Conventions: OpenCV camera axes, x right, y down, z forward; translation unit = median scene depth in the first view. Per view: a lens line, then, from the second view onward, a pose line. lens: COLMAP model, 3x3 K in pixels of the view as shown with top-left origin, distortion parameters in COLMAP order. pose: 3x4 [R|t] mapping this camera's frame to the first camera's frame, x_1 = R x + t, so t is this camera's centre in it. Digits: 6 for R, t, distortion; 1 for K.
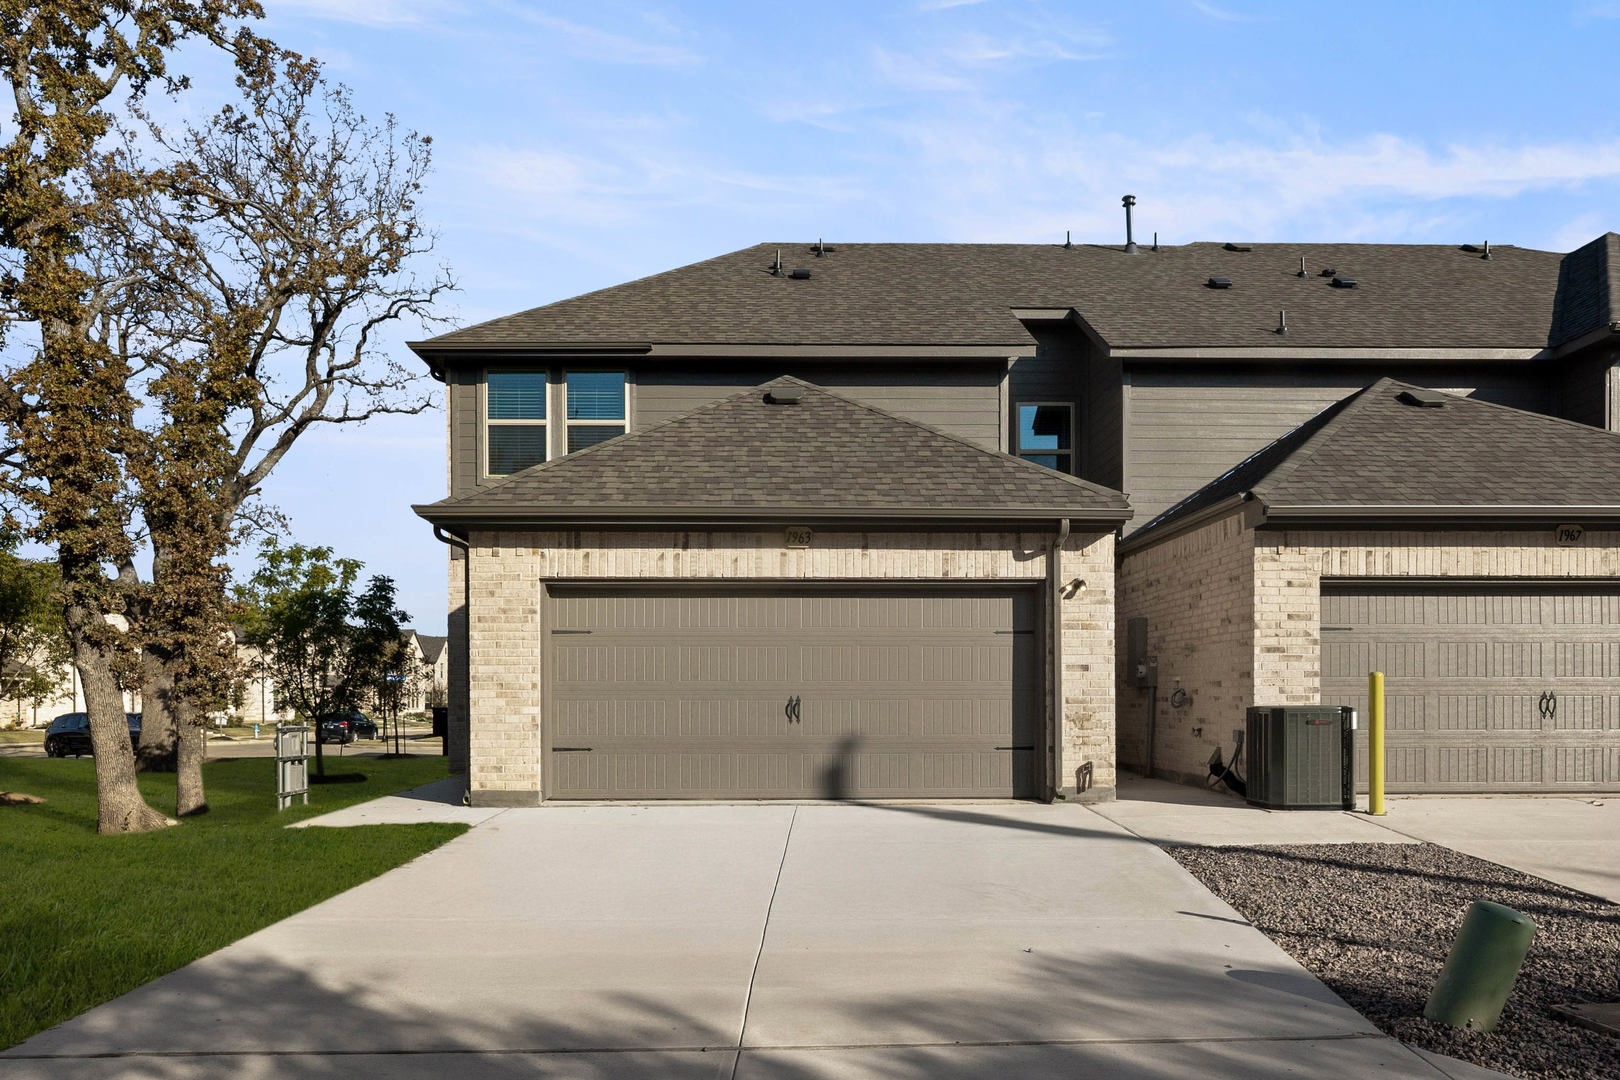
lens RADIAL K [[698.7, 0, 810.1], [0, 698.7, 549.6], [0, 0, 1]] dist [-0.001536, -0.000017]
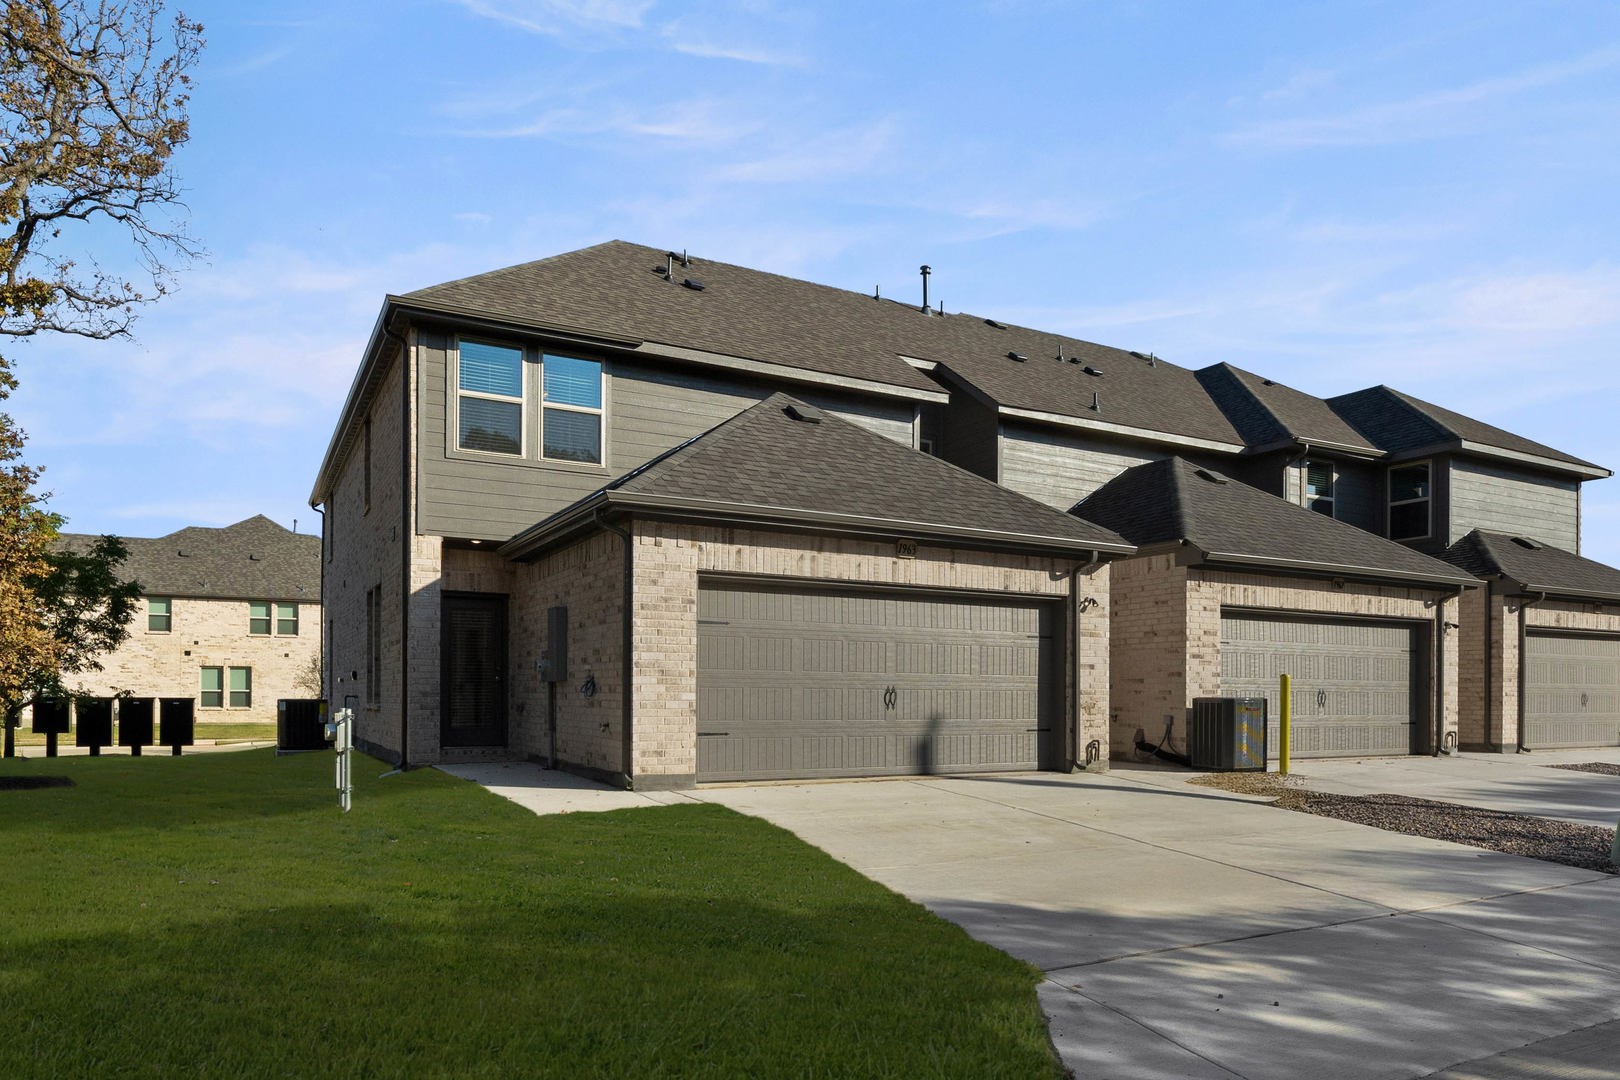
lens RADIAL K [[658.7, 0, 808.1], [0, 658.7, 536.8], [0, 0, 1]] dist [0.000865, 0.000005]
pose [[0.947780, 0.082366, 0.308106, -0.493028], [-0.076749, 0.996589, -0.030326, 0.007644], [-0.309553, 0.005096, 0.950868, 0.007425]]
